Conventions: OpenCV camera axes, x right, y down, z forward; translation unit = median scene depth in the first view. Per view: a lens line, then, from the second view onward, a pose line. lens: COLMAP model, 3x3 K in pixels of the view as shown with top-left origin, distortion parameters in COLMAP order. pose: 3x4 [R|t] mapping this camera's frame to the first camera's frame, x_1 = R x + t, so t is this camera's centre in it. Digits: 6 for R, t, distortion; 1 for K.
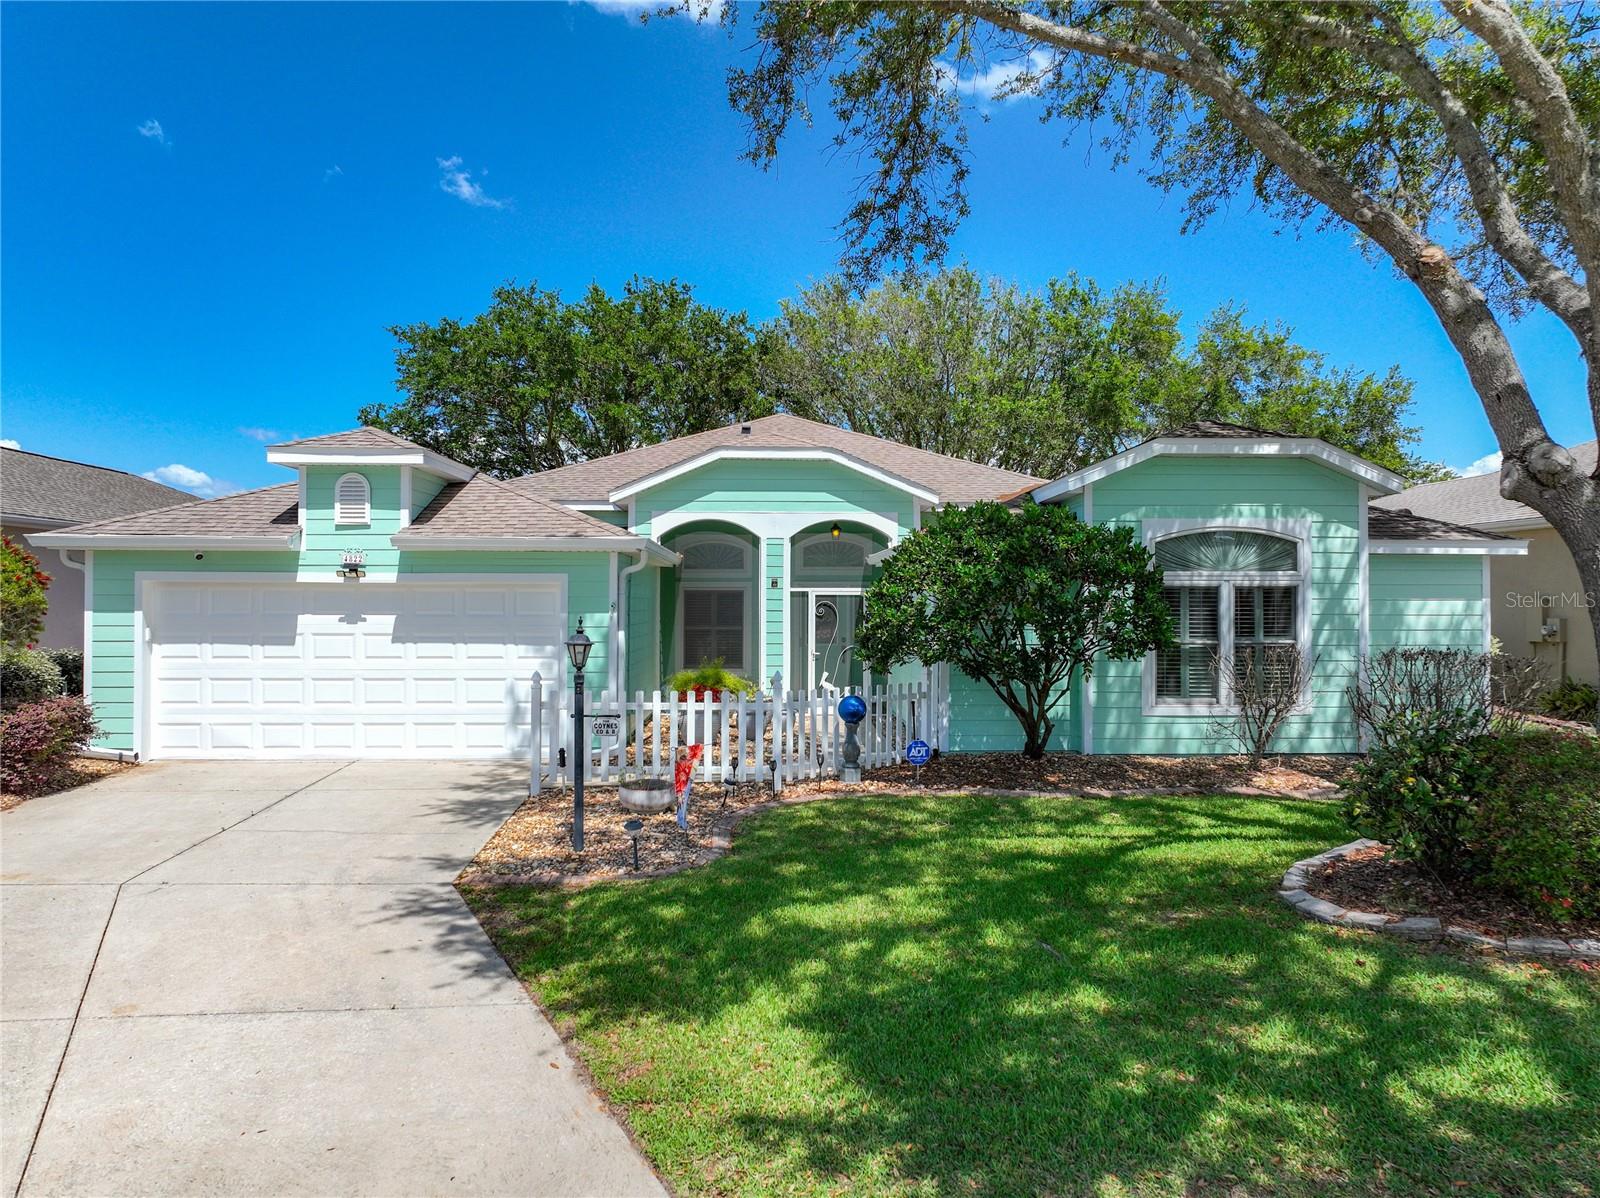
lens RADIAL K [[1122.3, 0, 797.6], [0, 1122.3, 584.5], [0, 0, 1]] dist [-0.001219, 0.015454]
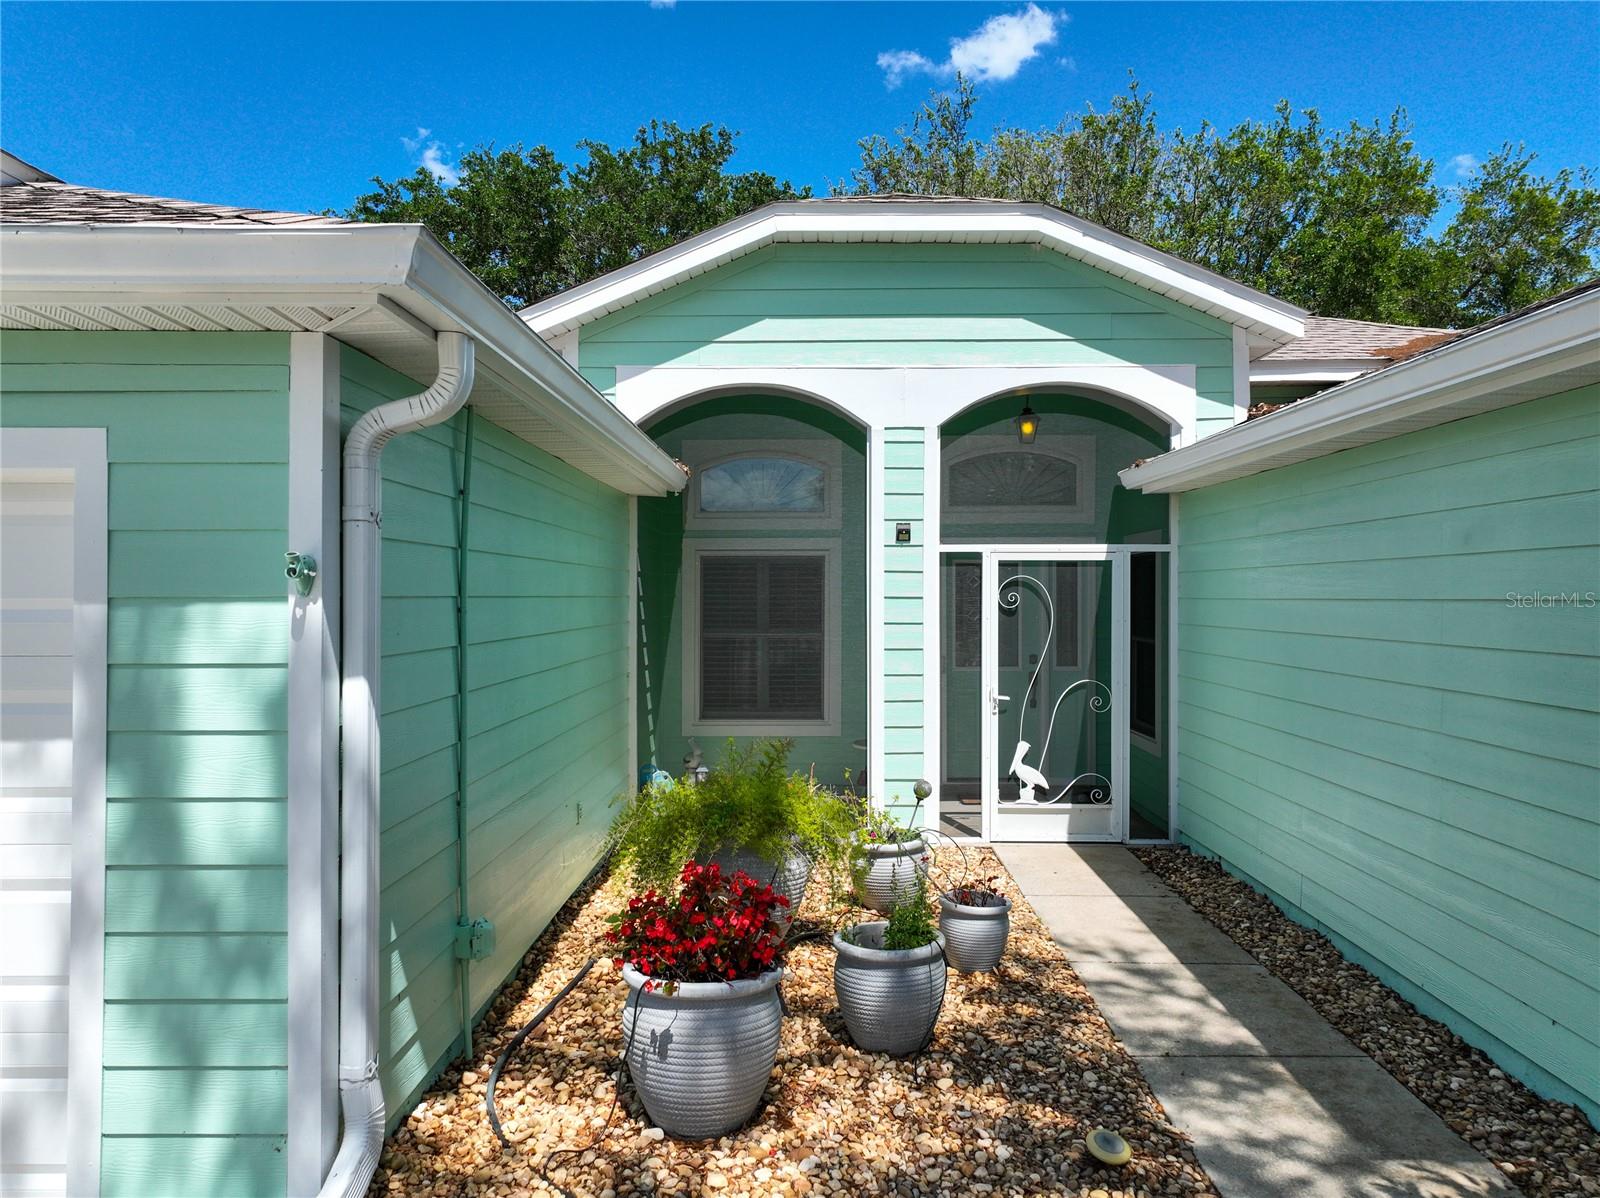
lens RADIAL K [[1142.8, 0, 800.0], [0, 1142.8, 599.0], [0, 0, 1]] dist [0.000844, 0.004305]
pose [[0.998947, -0.000870, -0.045872, -0.054997], [0.001840, 0.999776, 0.021105, 0.020035], [0.045843, -0.021167, 0.998724, 0.780970]]
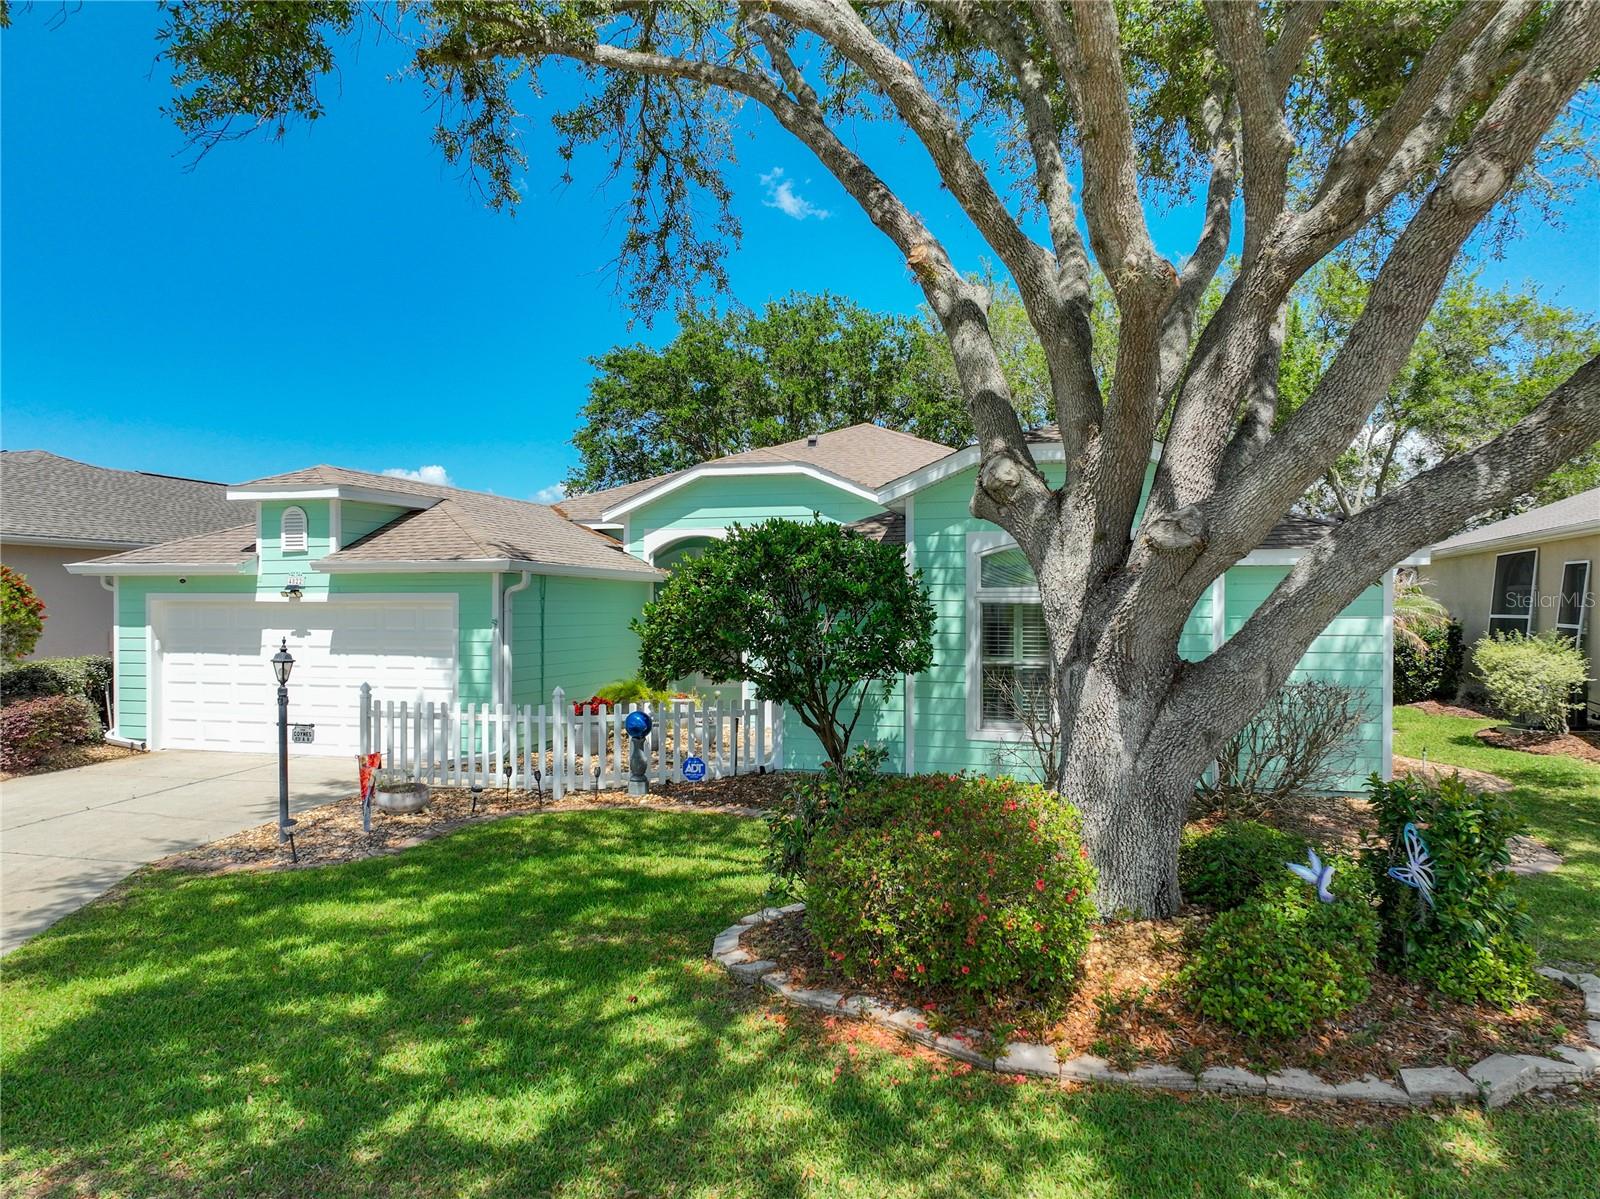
lens RADIAL K [[1126.4, 0, 793.7], [0, 1126.4, 604.1], [0, 0, 1]] dist [-0.001170, 0.008491]
pose [[0.954822, -0.002239, -0.297170, 0.438721], [0.006564, 0.999887, 0.013558, -0.011711], [0.297106, -0.014896, 0.954728, 0.045364]]
